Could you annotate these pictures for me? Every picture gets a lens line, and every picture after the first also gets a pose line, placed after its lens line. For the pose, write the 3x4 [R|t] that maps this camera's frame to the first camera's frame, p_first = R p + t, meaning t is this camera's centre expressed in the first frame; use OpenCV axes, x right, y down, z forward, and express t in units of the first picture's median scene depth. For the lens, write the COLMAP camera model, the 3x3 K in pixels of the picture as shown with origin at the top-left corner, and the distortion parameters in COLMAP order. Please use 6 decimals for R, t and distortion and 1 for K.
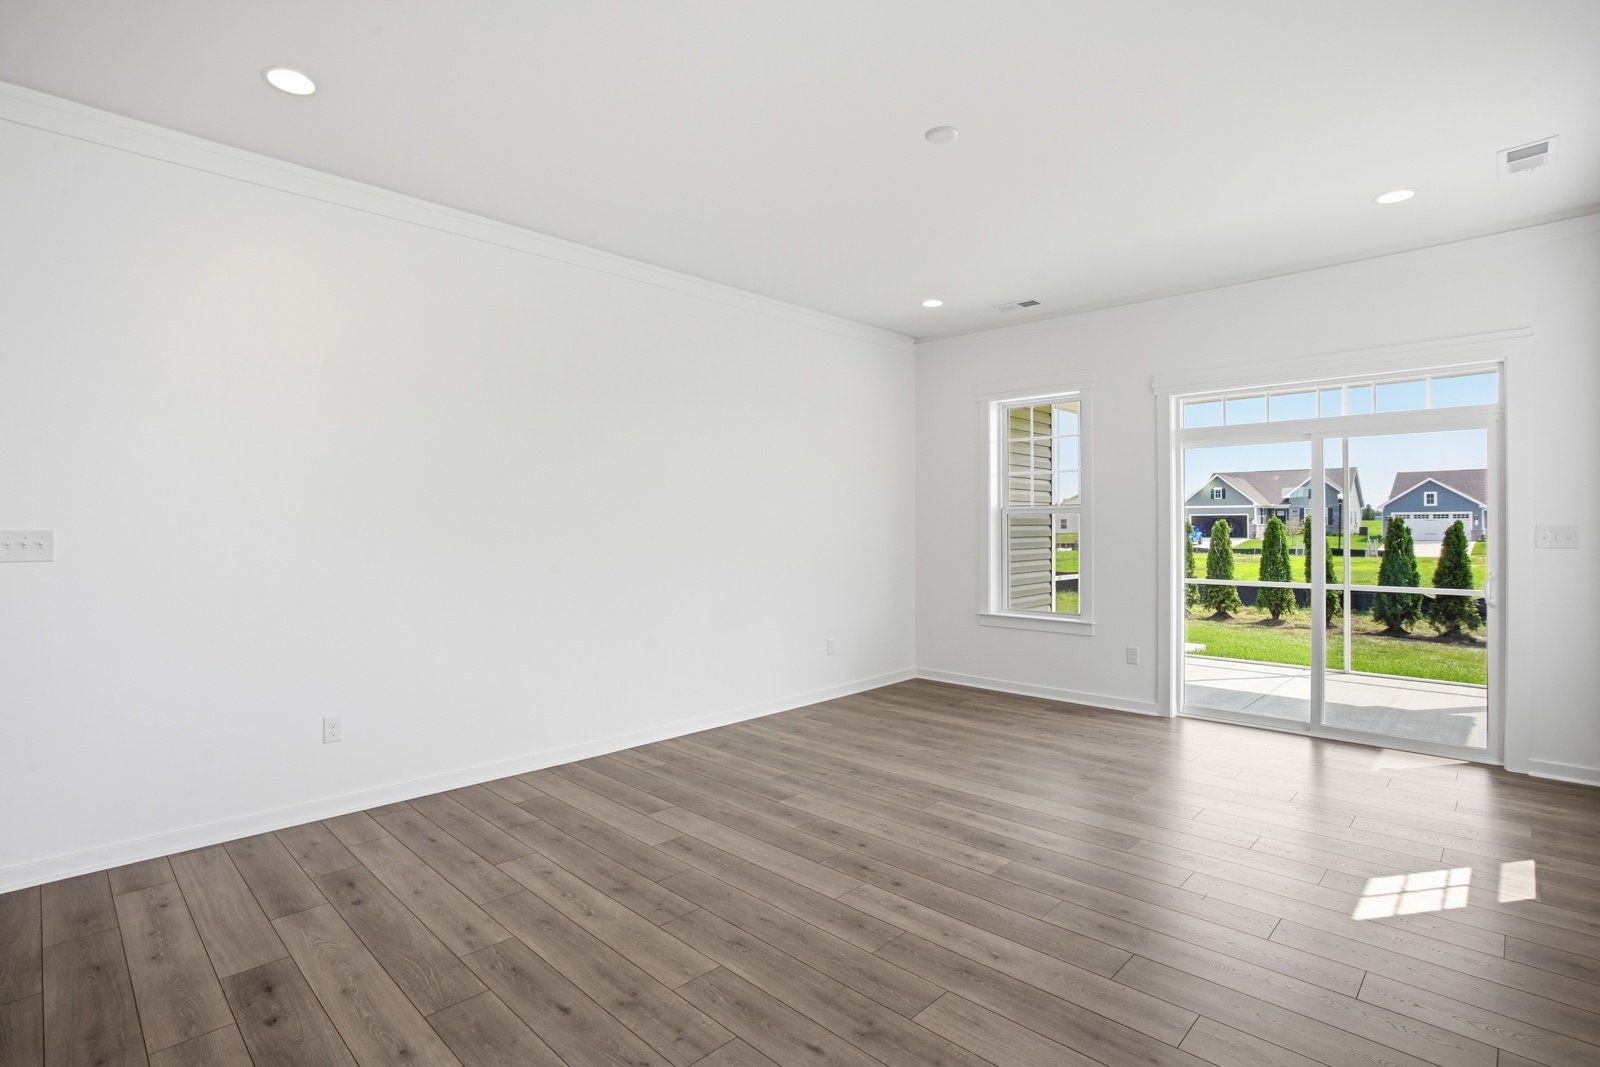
lens RADIAL K [[759.8, 0, 798.3], [0, 759.8, 527.1], [0, 0, 1]] dist [-0.057115, 0.021562]
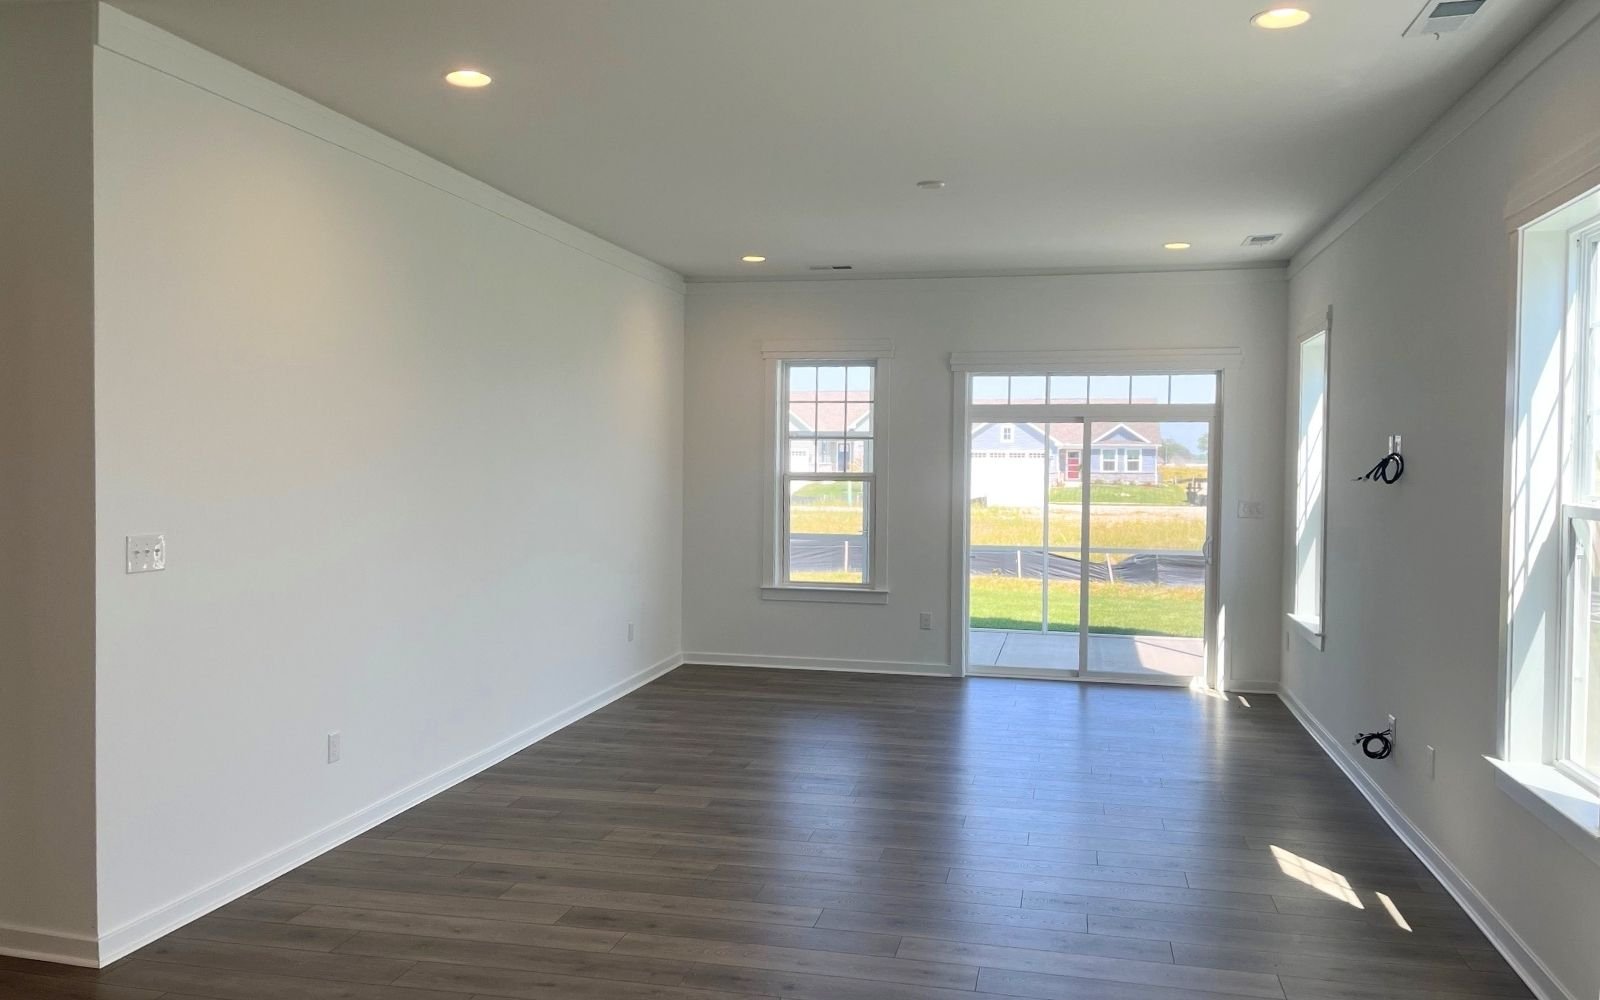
lens RADIAL K [[1189.9, 0, 778.5], [0, 1189.9, 494.7], [0, 0, 1]] dist [0.083656, -0.102758]
pose [[0.864073, -0.005754, 0.503333, -0.767215], [-0.008008, 0.999651, 0.025176, -0.058410], [-0.503303, -0.025785, 0.863725, -0.426994]]
